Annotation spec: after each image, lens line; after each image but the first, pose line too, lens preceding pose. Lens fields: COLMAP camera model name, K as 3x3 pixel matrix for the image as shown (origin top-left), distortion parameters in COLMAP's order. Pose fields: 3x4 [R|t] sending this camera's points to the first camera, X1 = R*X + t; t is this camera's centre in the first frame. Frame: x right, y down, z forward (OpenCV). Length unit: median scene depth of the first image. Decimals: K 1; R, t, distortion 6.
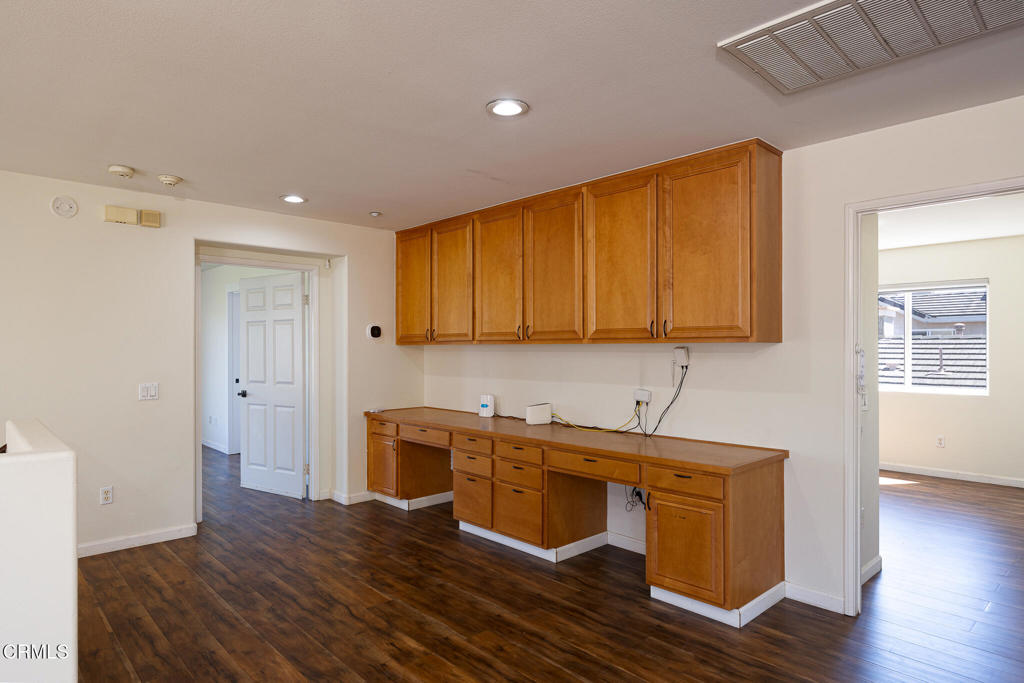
lens RADIAL K [[592.0, 0, 512.0], [0, 592.0, 341.5], [0, 0, 1]] dist [0.000772, -0.000217]
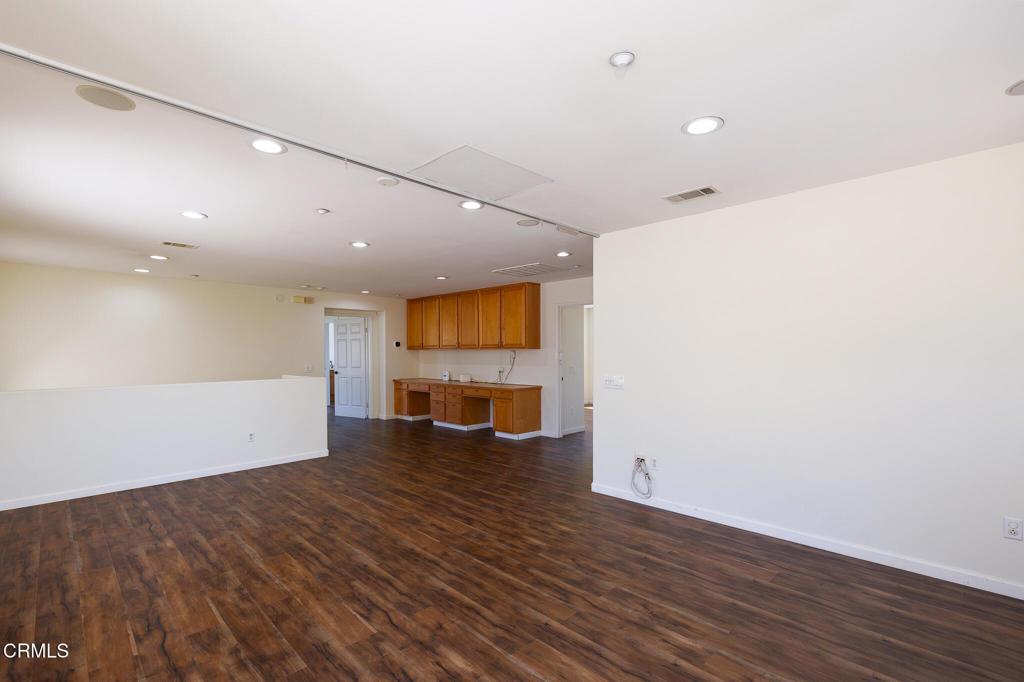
lens RADIAL K [[470.8, 0, 514.2], [0, 470.8, 351.9], [0, 0, 1]] dist [0.001239, 0.000108]
pose [[0.999399, -0.003643, 0.034458, 0.185632], [0.003234, 0.999924, 0.011919, -0.008913], [-0.034499, -0.011800, 0.999335, -0.988630]]
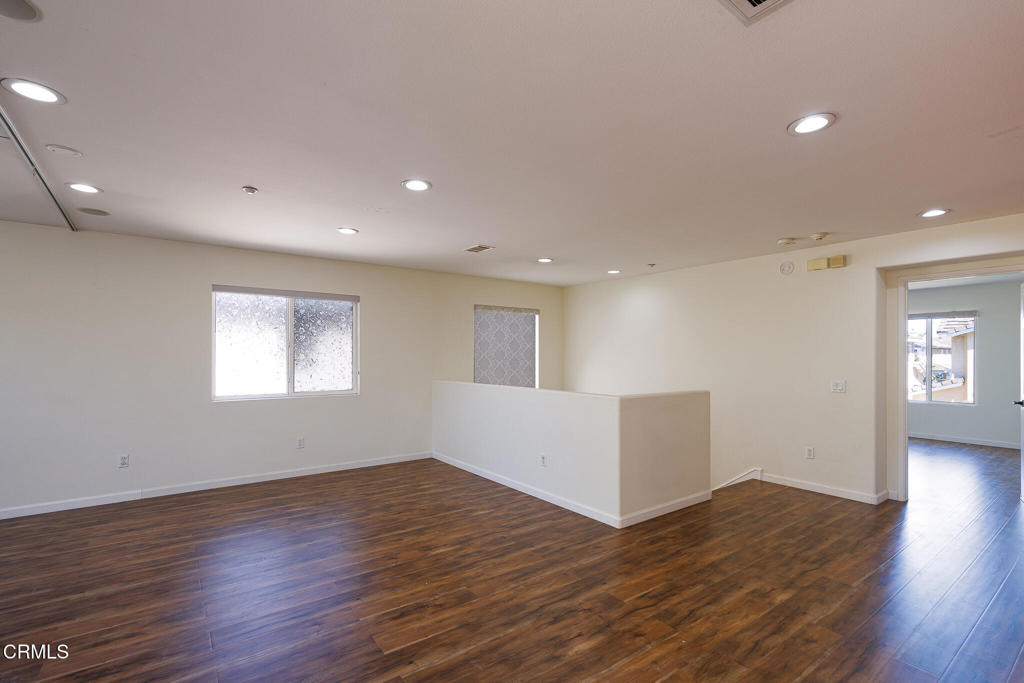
lens RADIAL K [[470.8, 0, 514.2], [0, 470.8, 352.4], [0, 0, 1]] dist [0.001239, 0.000108]
pose [[-0.119797, -0.003146, -0.992793, 0.542589], [0.007493, 0.999964, -0.004073, 0.003063], [0.992770, -0.007927, -0.119769, 0.360428]]
